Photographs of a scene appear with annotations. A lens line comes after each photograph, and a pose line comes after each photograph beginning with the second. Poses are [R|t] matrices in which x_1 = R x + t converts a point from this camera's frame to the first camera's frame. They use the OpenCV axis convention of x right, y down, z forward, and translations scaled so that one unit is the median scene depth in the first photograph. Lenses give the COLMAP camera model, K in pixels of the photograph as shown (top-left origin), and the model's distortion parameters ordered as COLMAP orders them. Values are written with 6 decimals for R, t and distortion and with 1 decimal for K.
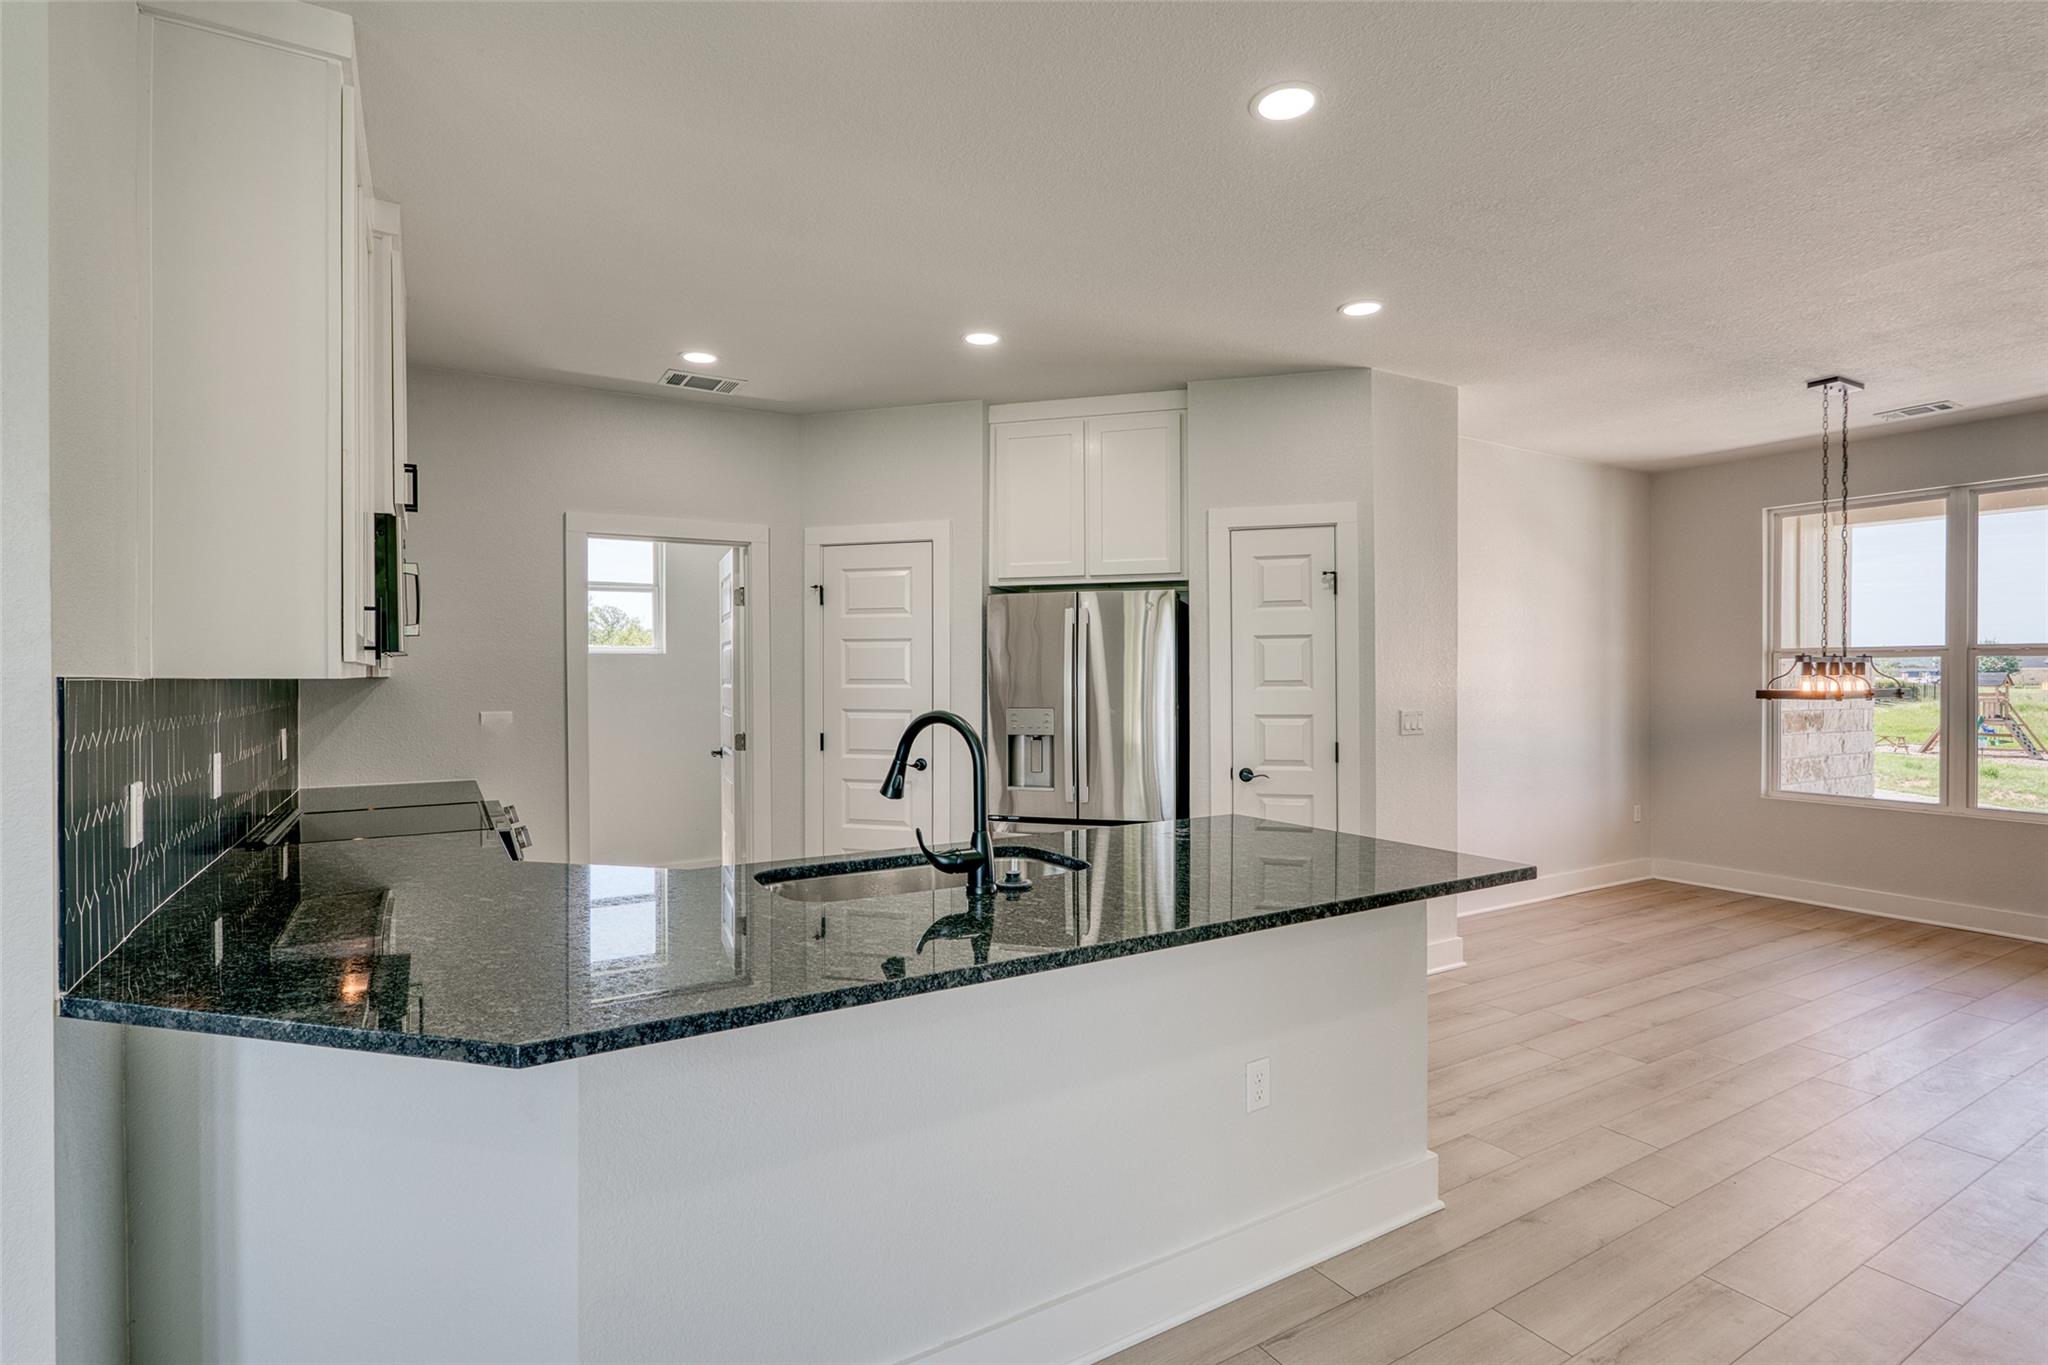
lens RADIAL K [[1008.5, 0, 1030.5], [0, 1008.5, 686.3], [0, 0, 1]] dist [0.000901, 0.000051]
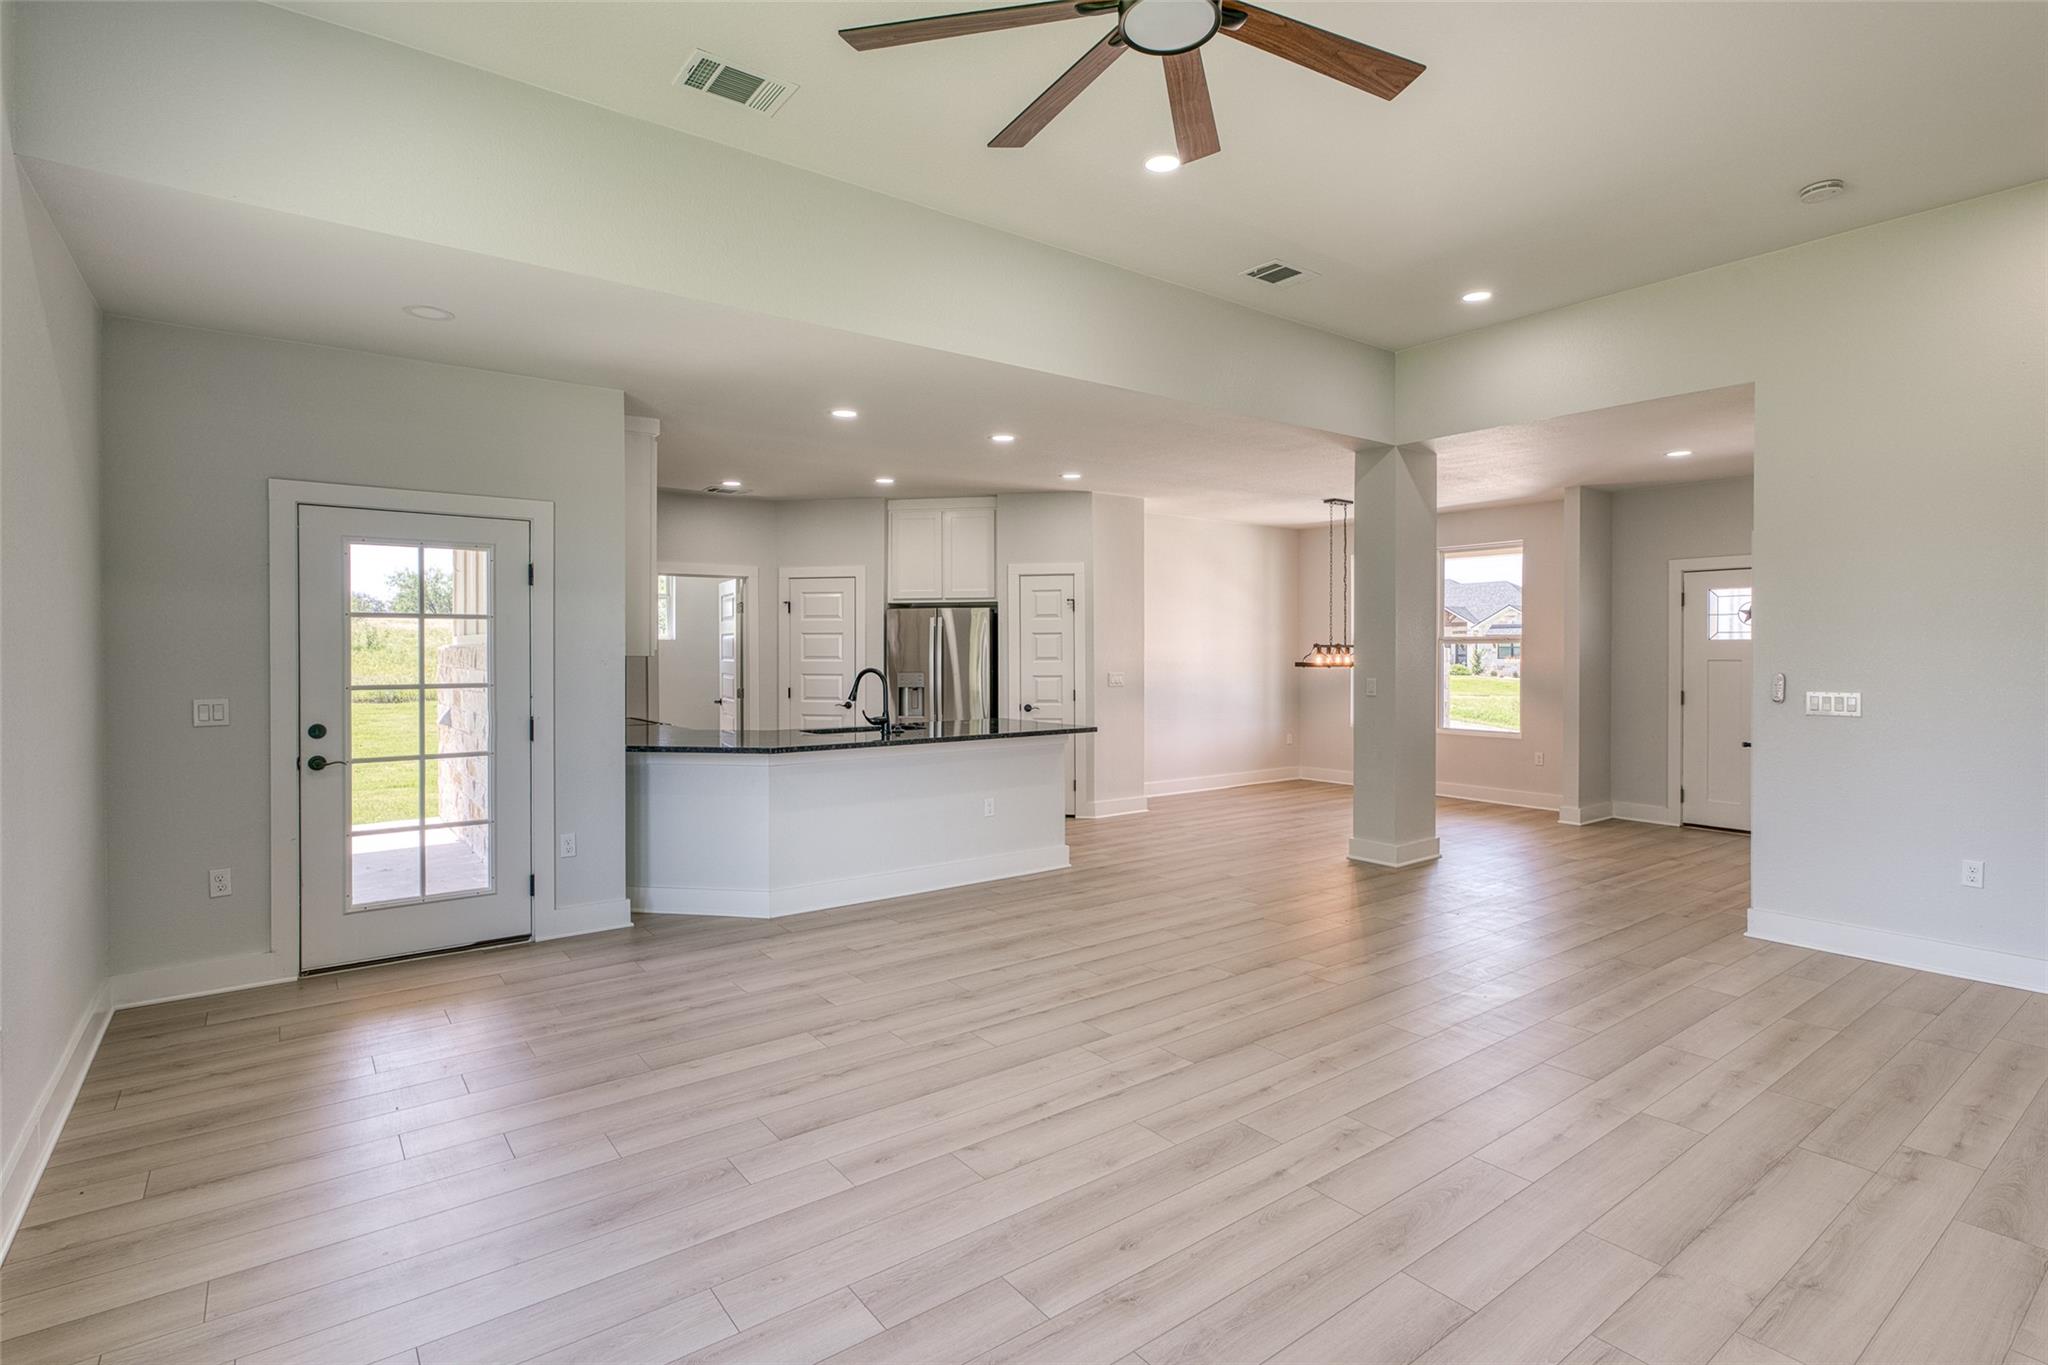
lens RADIAL K [[984.3, 0, 1023.9], [0, 984.3, 673.5], [0, 0, 1]] dist [0.002256, 0.001032]
pose [[0.995267, -0.000293, 0.097180, 0.029172], [-0.000650, 0.999953, 0.009674, 0.006416], [-0.097178, -0.009692, 0.995220, -0.759486]]
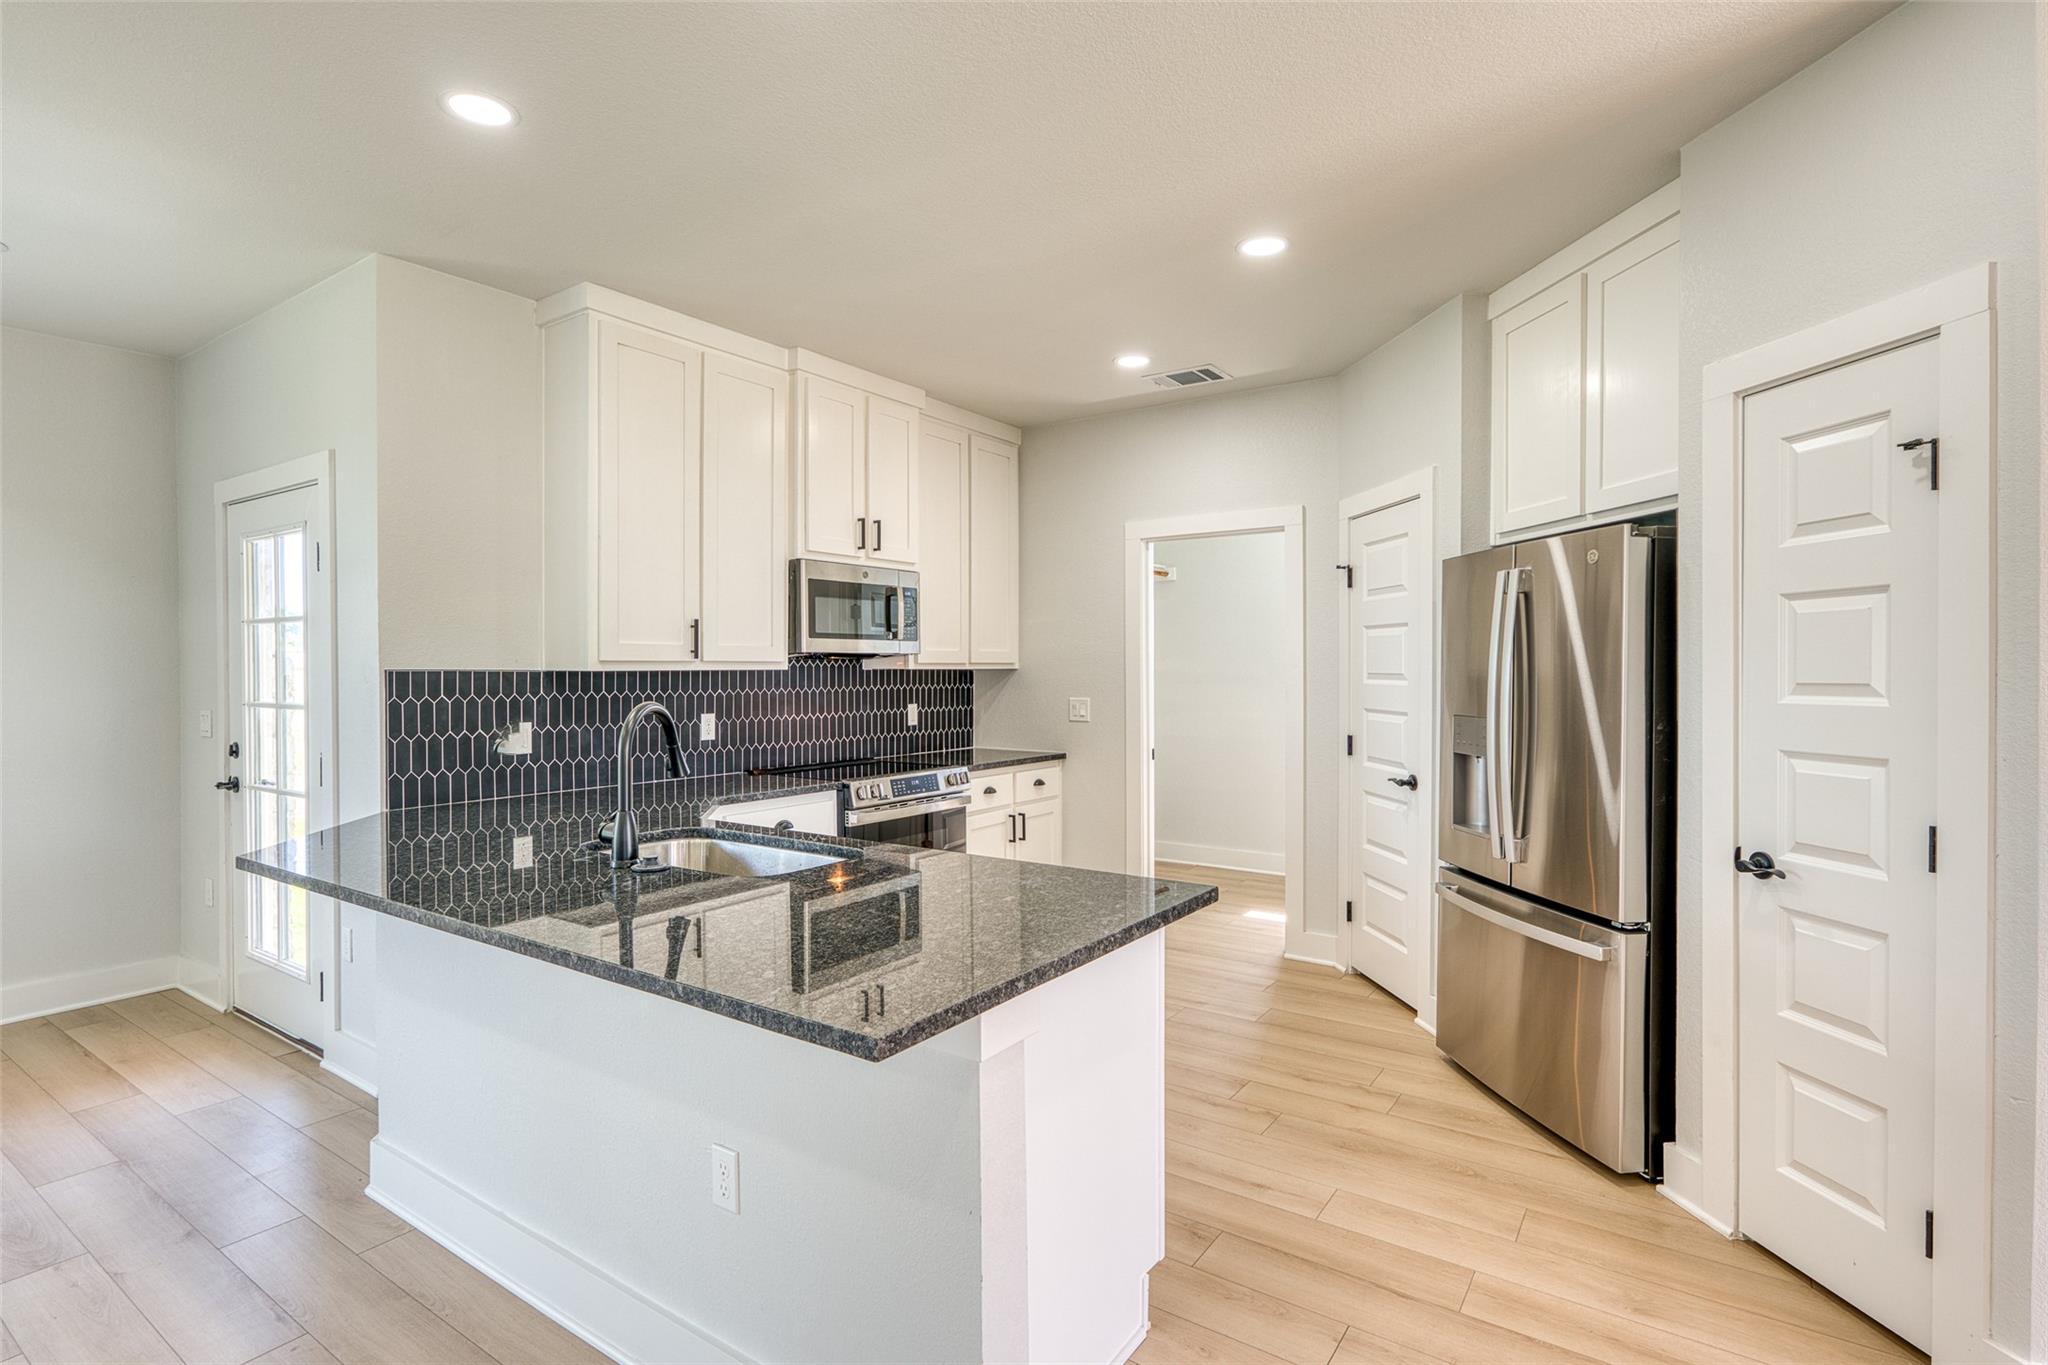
lens RADIAL K [[984.3, 0, 1023.9], [0, 984.3, 673.5], [0, 0, 1]] dist [0.002256, 0.001032]
pose [[0.403919, 0.010087, -0.914739, 0.494664], [-0.010628, 0.999923, 0.006333, -0.008898], [0.914733, 0.007164, 0.403995, 0.429129]]
